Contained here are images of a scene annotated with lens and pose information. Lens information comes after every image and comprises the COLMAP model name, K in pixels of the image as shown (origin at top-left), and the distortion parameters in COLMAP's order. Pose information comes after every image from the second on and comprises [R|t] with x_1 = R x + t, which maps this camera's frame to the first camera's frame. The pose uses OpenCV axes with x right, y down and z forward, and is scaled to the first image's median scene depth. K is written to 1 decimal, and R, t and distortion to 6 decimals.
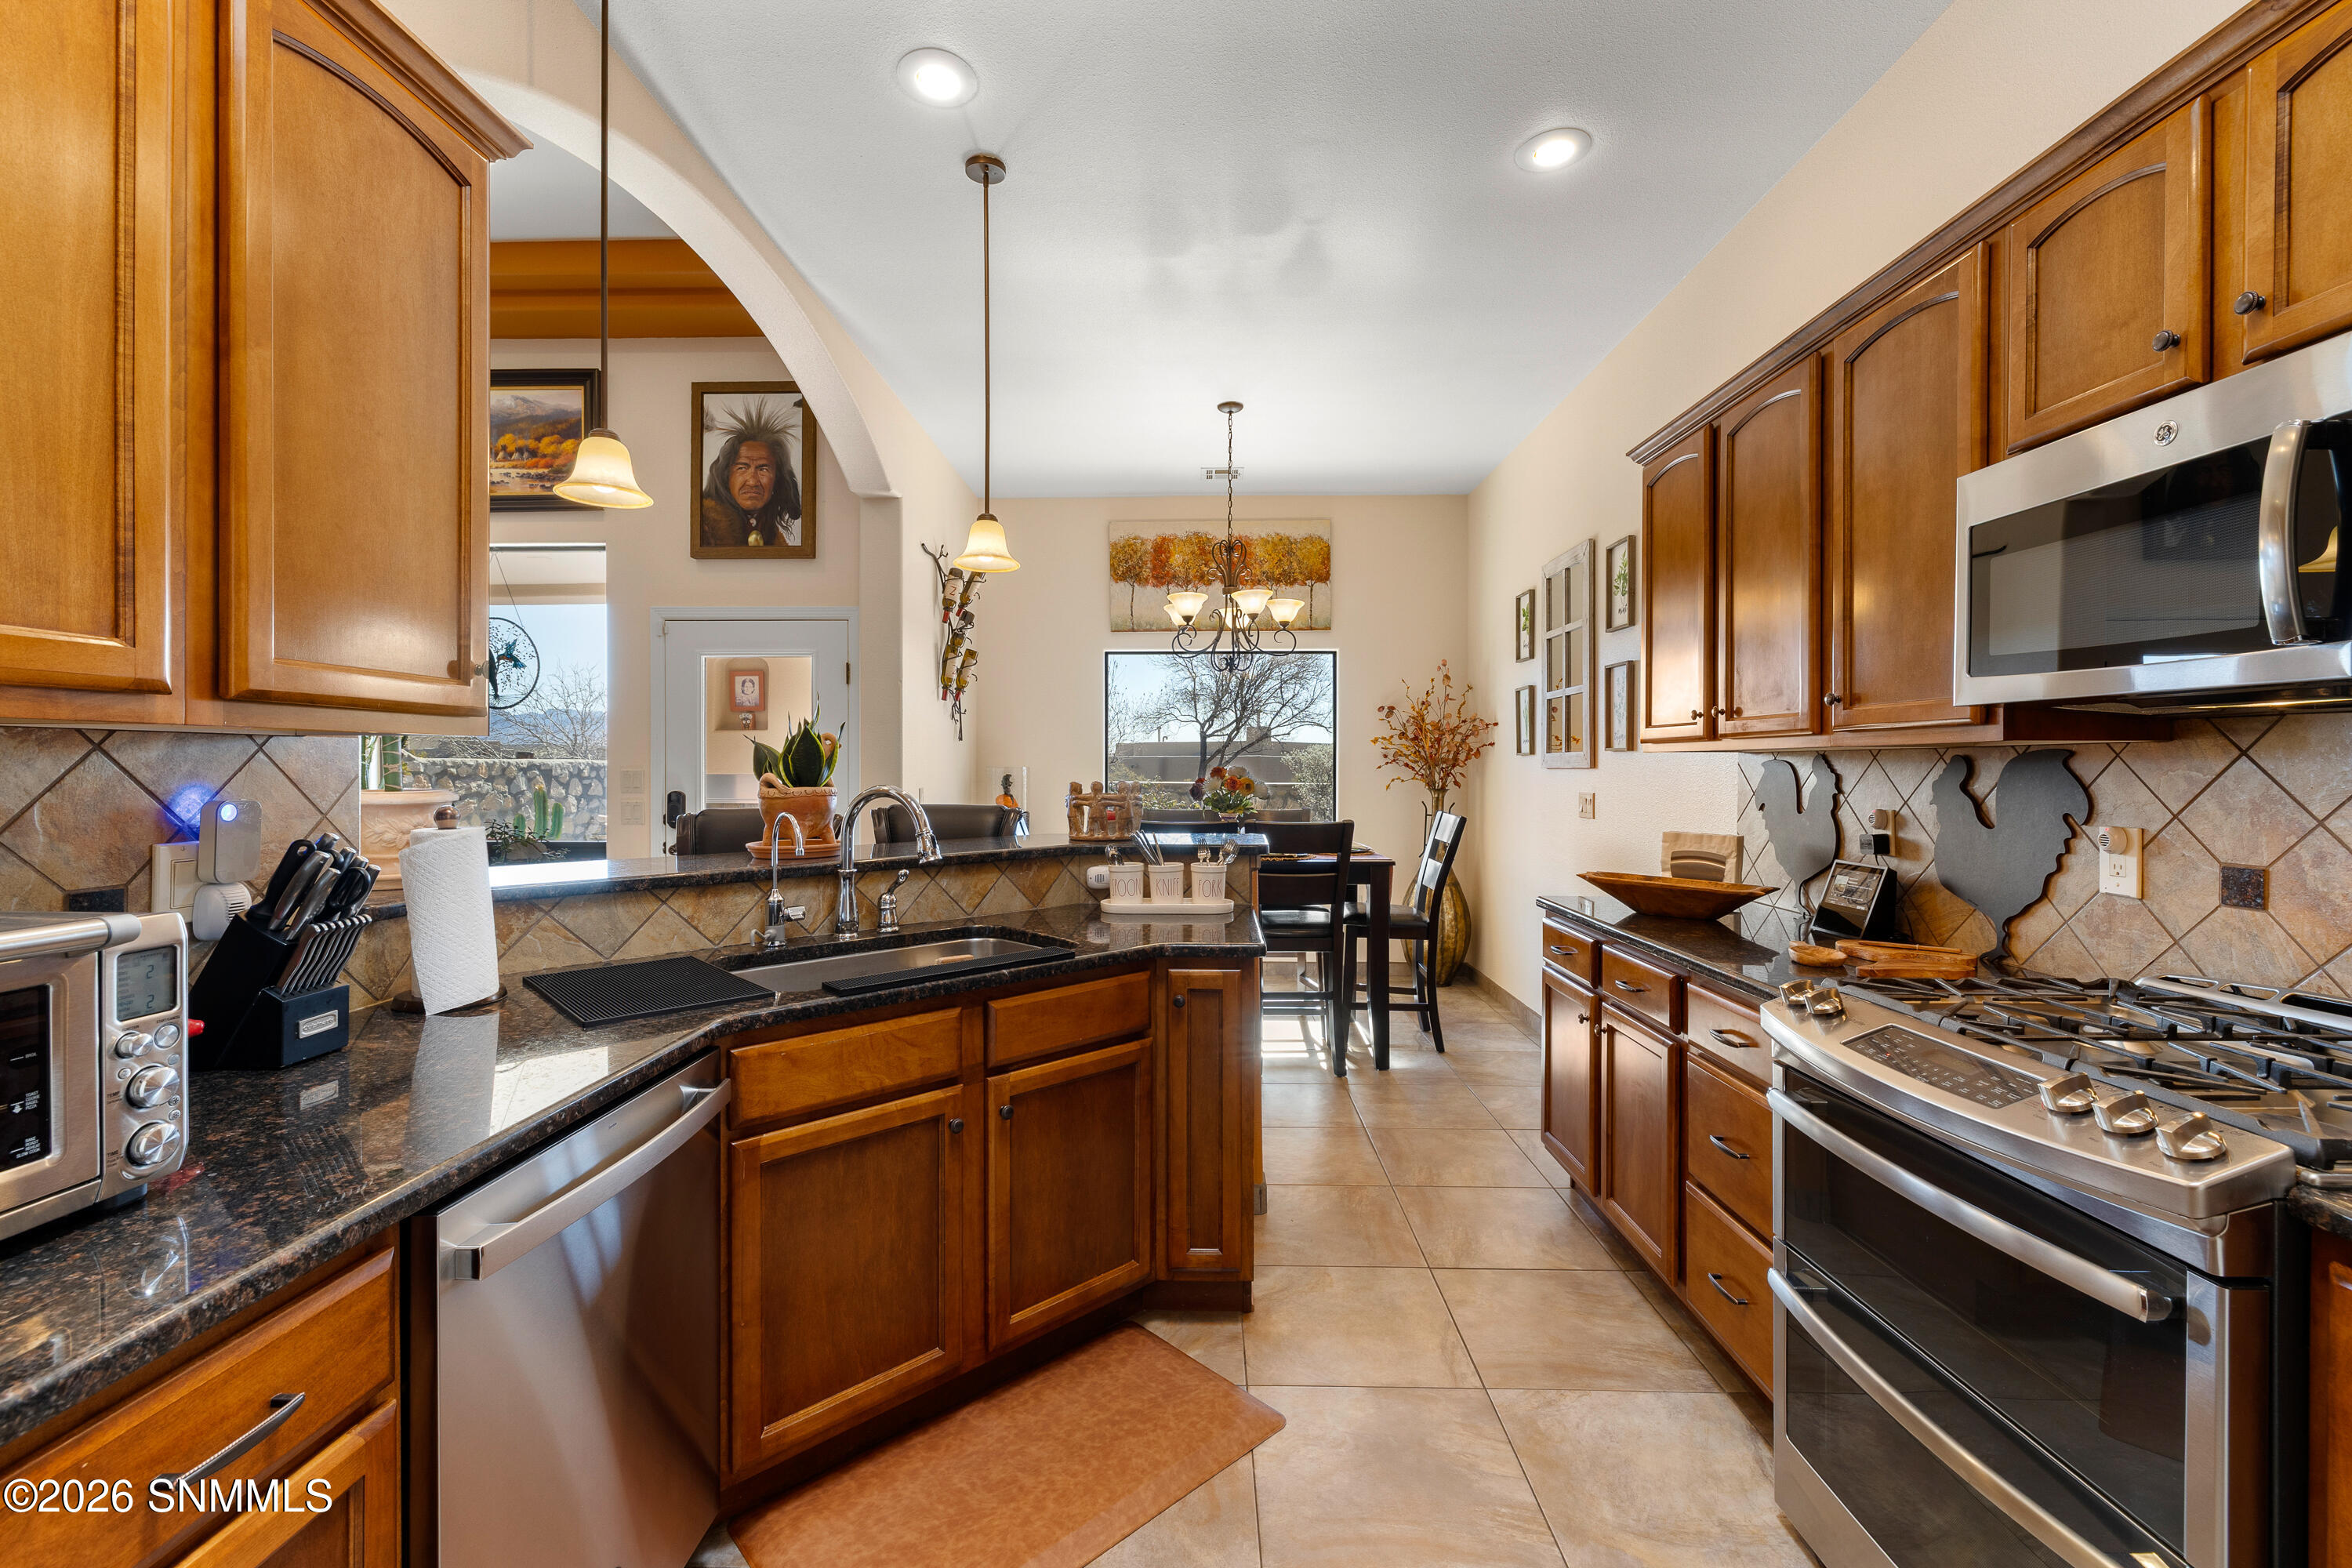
lens RADIAL K [[997.2, 0, 1172.1], [0, 997.2, 768.5], [0, 0, 1]] dist [-0.000952, -0.000150]
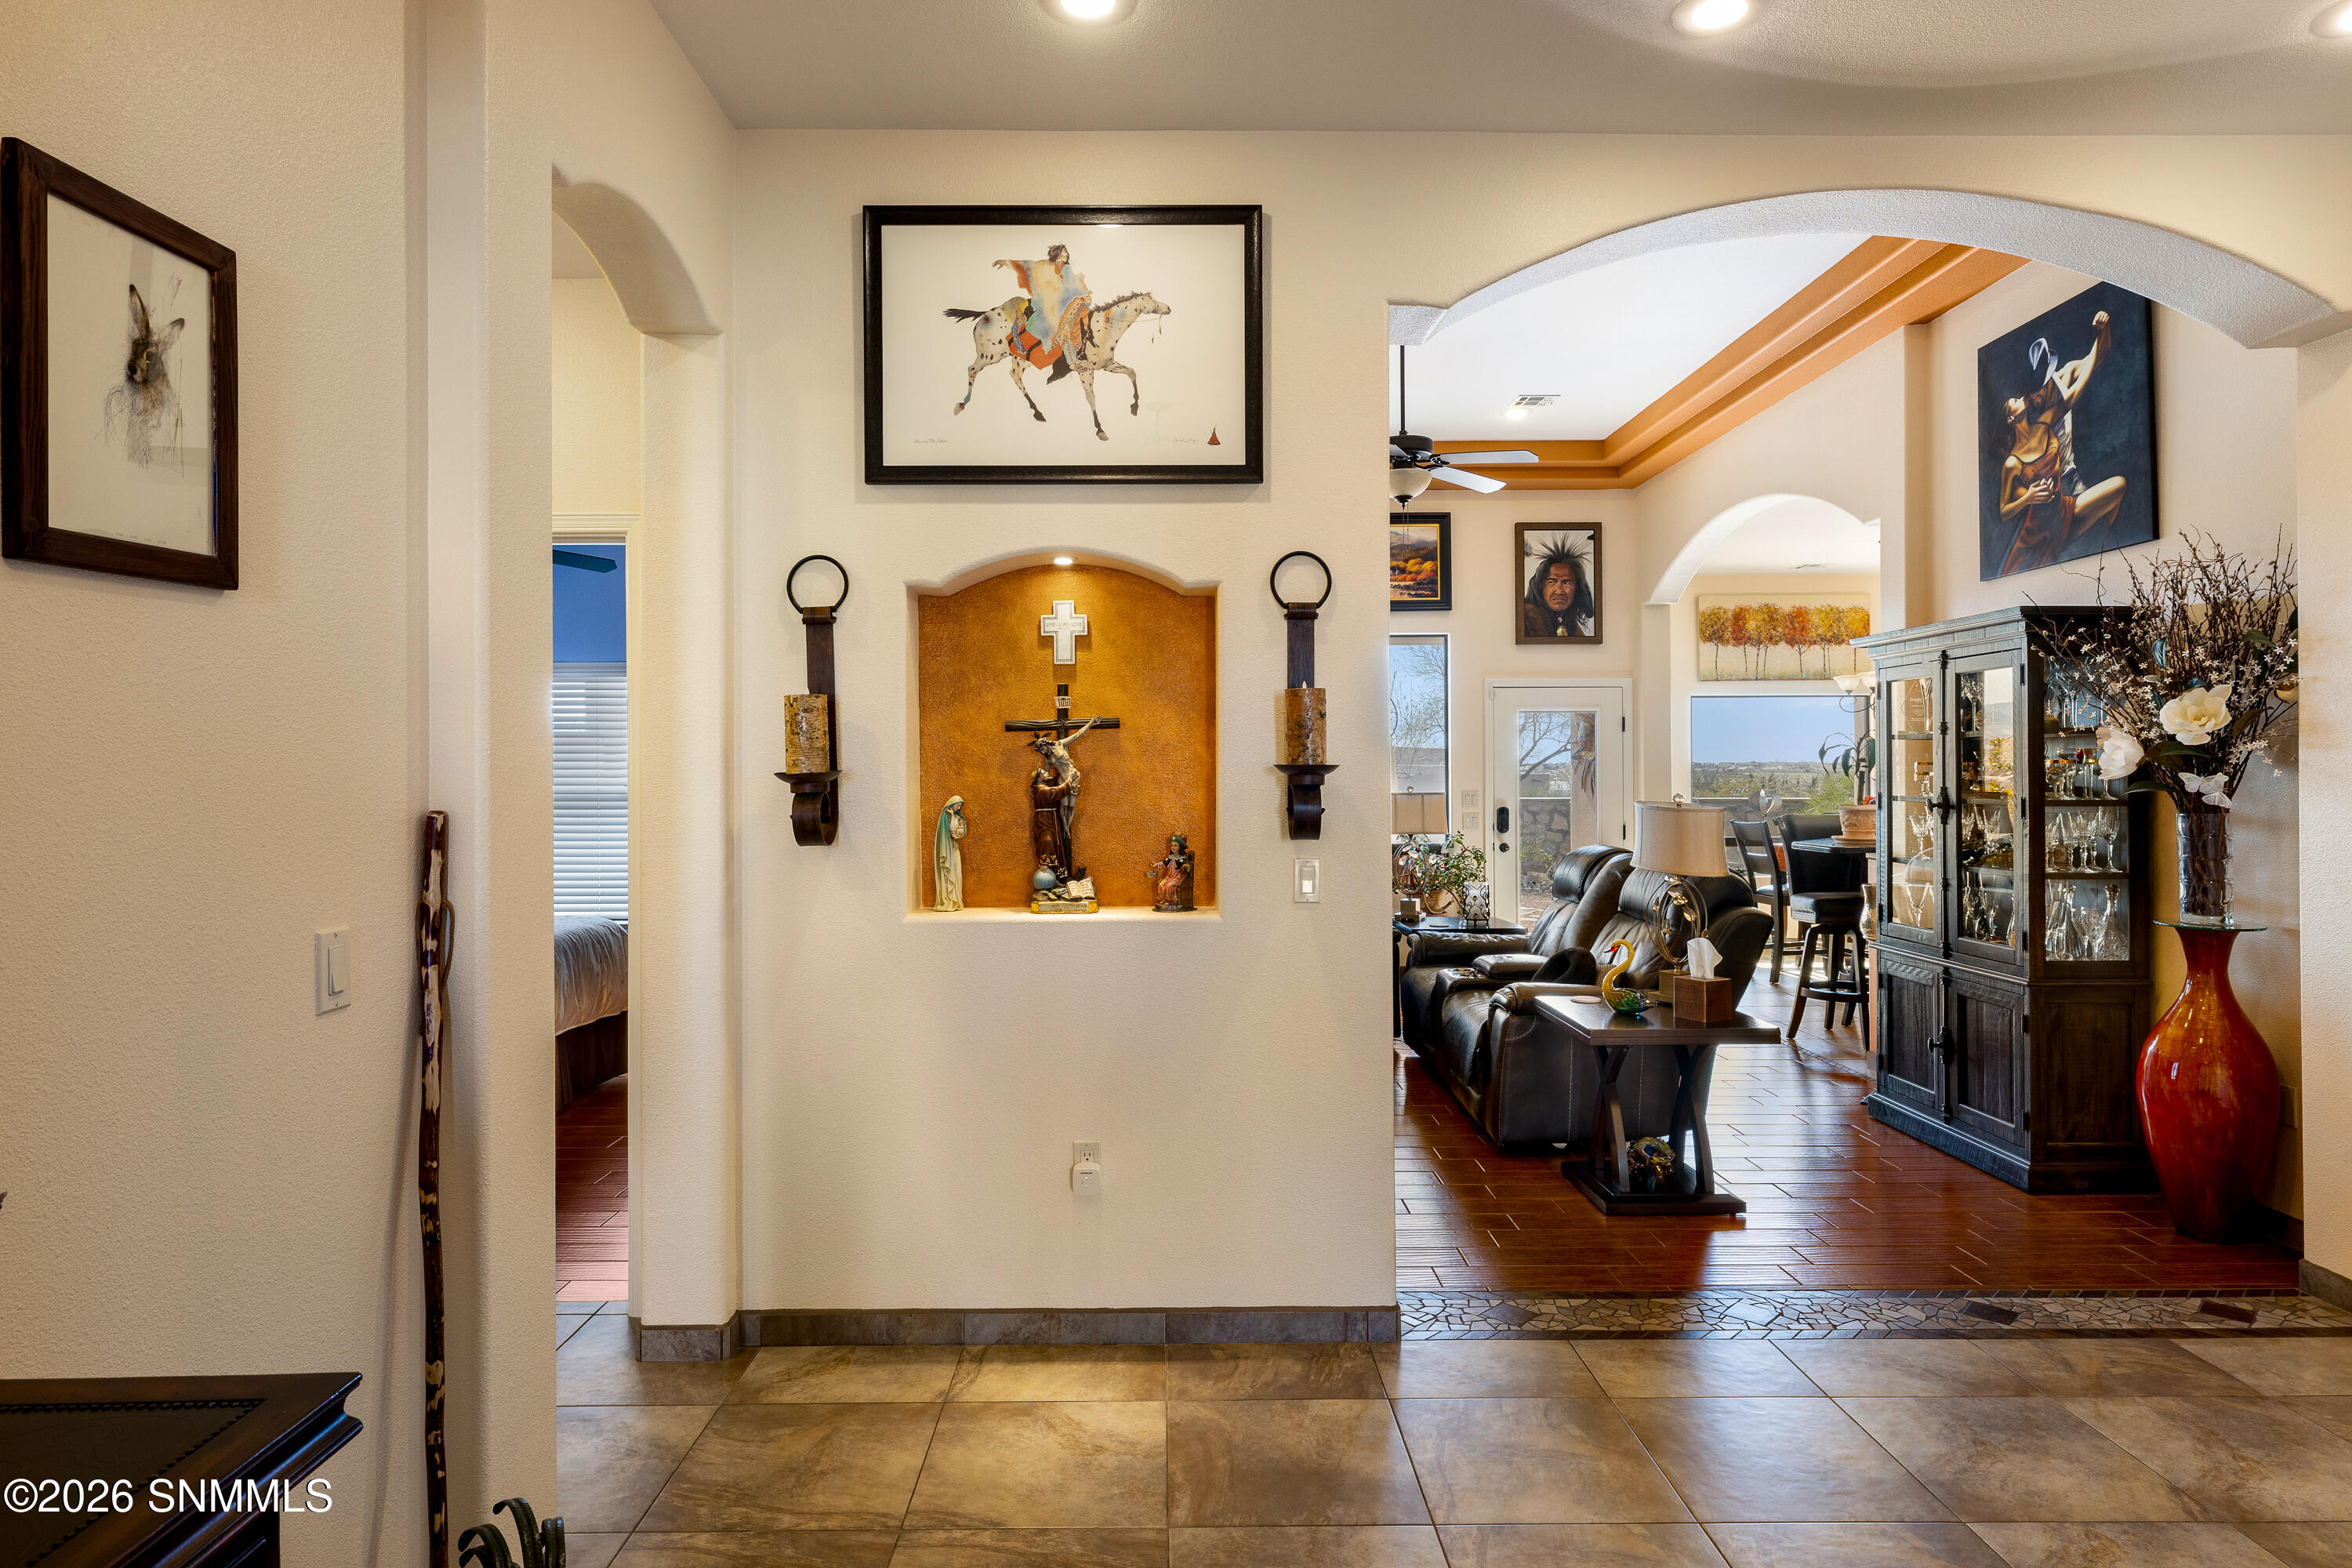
lens RADIAL K [[1332.3, 0, 1176.3], [0, 1332.3, 775.3], [0, 0, 1]] dist [0.001263, 0.001157]
pose [[0.998976, -0.007908, 0.044546, -1.057843], [0.007888, 0.999969, 0.000608, -0.026927], [-0.044550, -0.000256, 0.999007, -0.898948]]
